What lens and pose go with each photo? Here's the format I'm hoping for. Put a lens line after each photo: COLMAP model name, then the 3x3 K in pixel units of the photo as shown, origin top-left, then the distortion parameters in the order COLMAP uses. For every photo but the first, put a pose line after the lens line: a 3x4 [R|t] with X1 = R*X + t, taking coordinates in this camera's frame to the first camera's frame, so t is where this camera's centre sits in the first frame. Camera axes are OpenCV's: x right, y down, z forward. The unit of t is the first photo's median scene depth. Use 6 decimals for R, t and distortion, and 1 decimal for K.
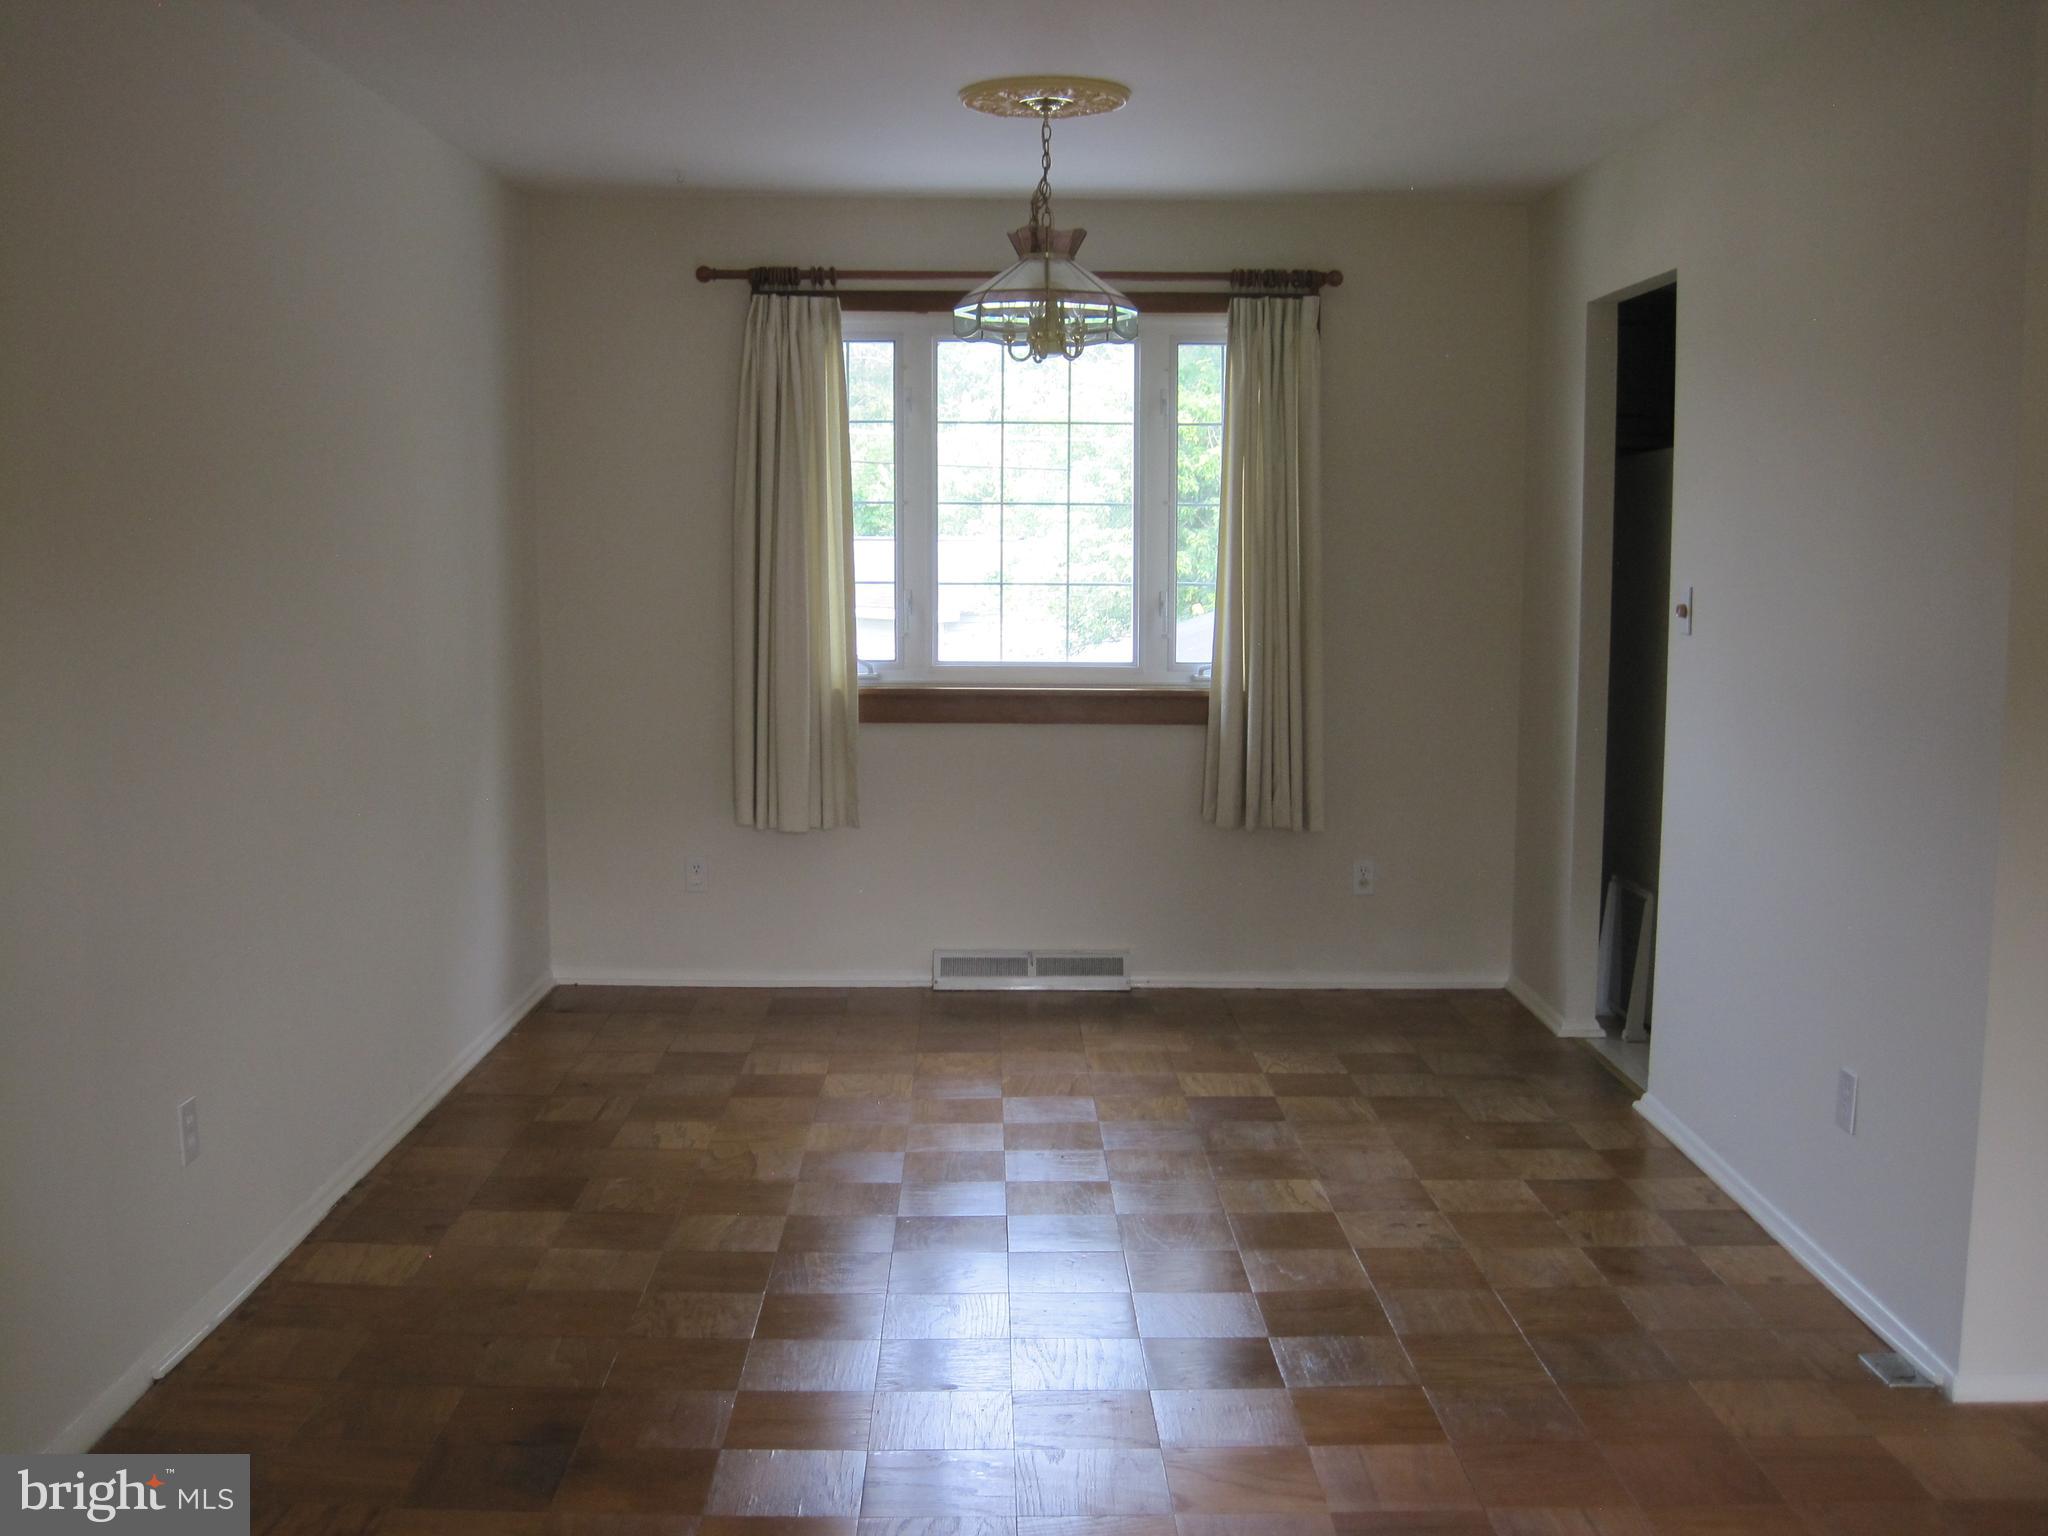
lens RADIAL K [[2108.6, 0, 1021.3], [0, 2108.6, 753.0], [0, 0, 1]] dist [-0.119452, 0.000000]
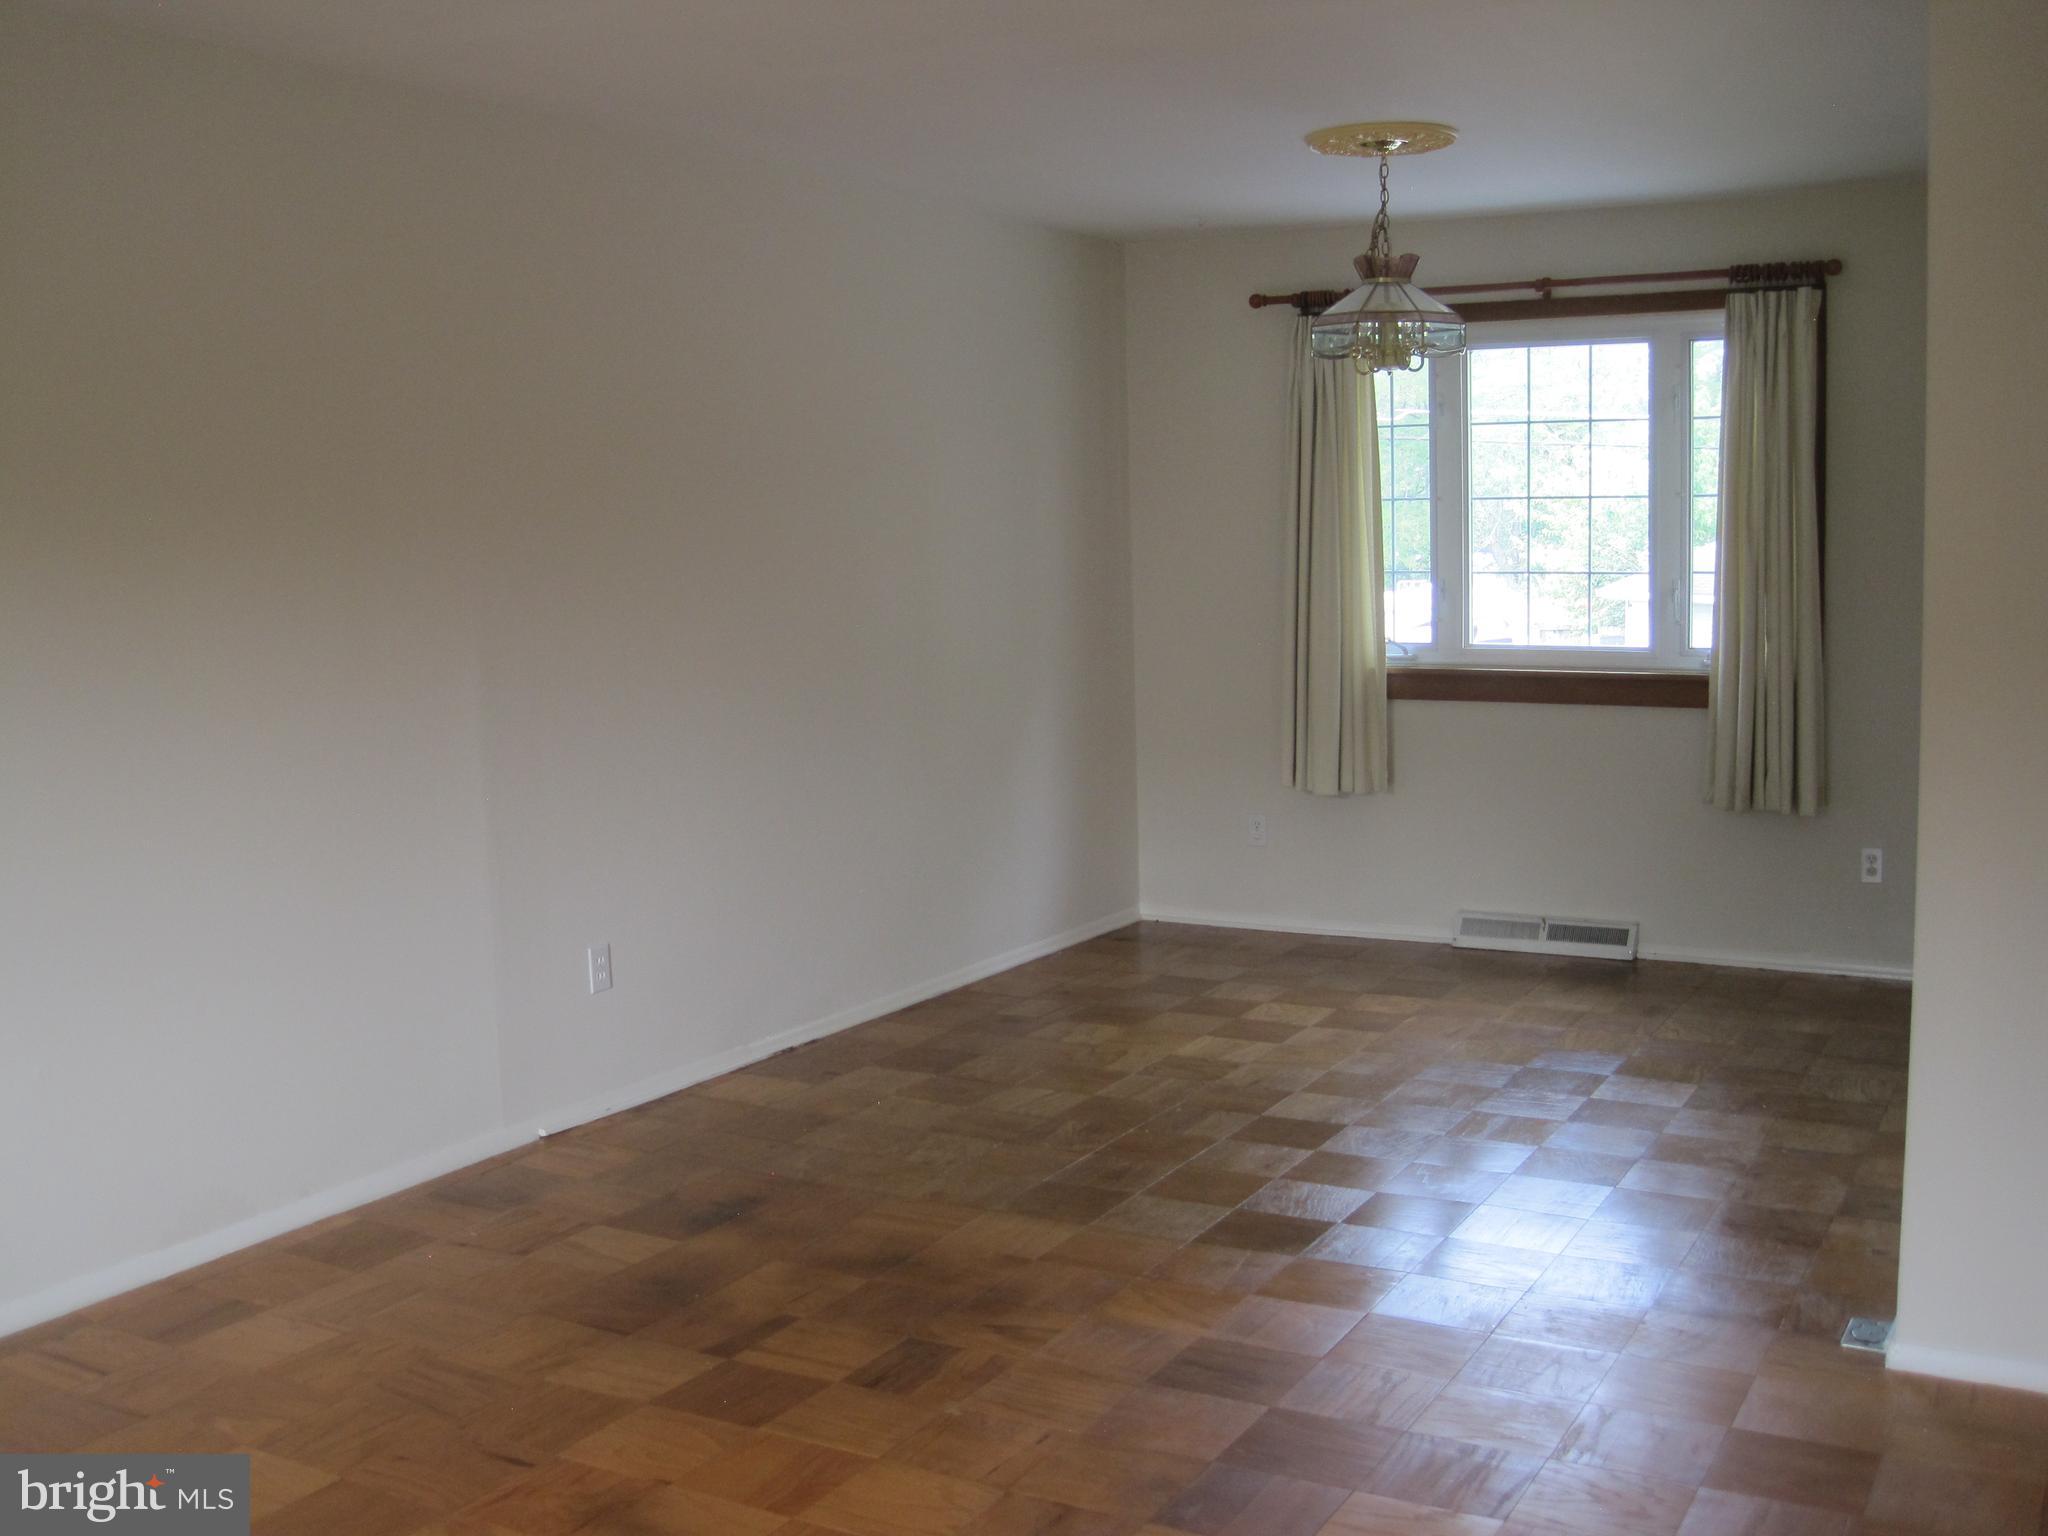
lens RADIAL K [[2108.6, 0, 1026.6], [0, 2108.6, 776.1], [0, 0, 1]] dist [-0.119452, 0.000000]
pose [[0.872277, 0.037656, -0.487561, 0.297604], [-0.033282, 0.999290, 0.017634, 0.013146], [0.487879, 0.000845, 0.872911, -0.054370]]
